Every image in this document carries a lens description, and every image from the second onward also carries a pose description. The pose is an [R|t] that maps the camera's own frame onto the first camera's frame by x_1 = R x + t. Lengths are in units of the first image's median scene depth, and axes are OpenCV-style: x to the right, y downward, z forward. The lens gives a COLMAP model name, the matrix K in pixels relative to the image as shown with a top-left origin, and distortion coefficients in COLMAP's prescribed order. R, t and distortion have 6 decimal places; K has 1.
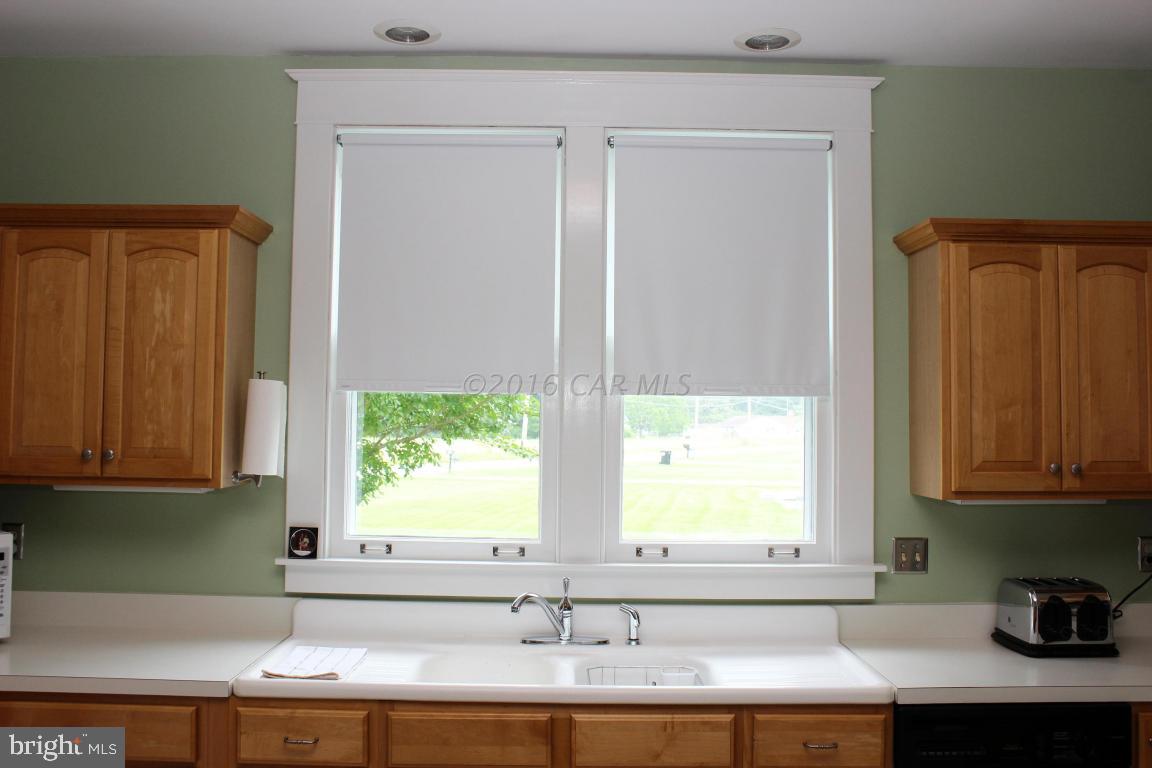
lens RADIAL K [[1060.5, 0, 578.8], [0, 1060.5, 371.0], [0, 0, 1]] dist [-0.080684, 0.016515]
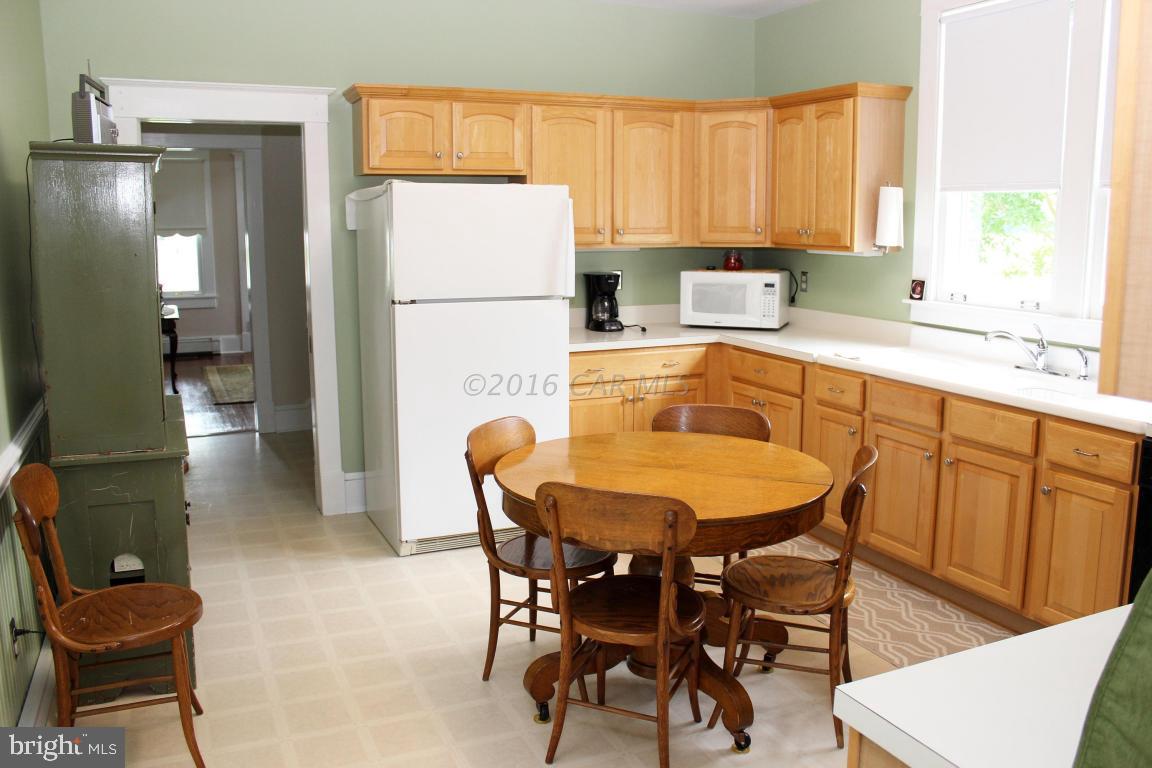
lens RADIAL K [[966.9, 0, 576.0], [0, 966.9, 384.0], [0, 0, 1]] dist [-0.161558, 0.150245]
pose [[0.402009, 0.143492, -0.904322, 0.903179], [0.055238, 0.982045, 0.180380, 0.017474], [0.913968, -0.122467, 0.386865, -0.042181]]
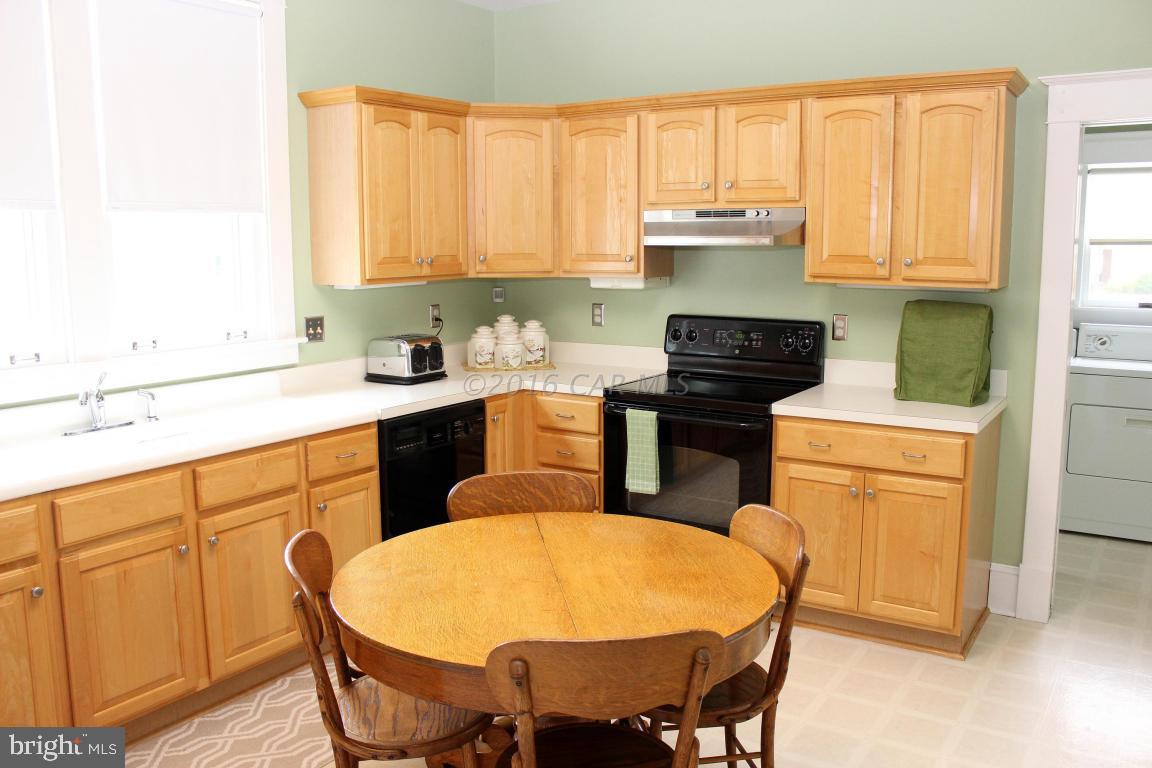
lens RADIAL K [[966.9, 0, 576.0], [0, 966.9, 384.0], [0, 0, 1]] dist [-0.161558, 0.150245]
pose [[0.570182, -0.135346, 0.810293, -0.569673], [-0.029010, 0.982403, 0.184508, 0.004071], [-0.821006, -0.128710, 0.556222, 0.005938]]
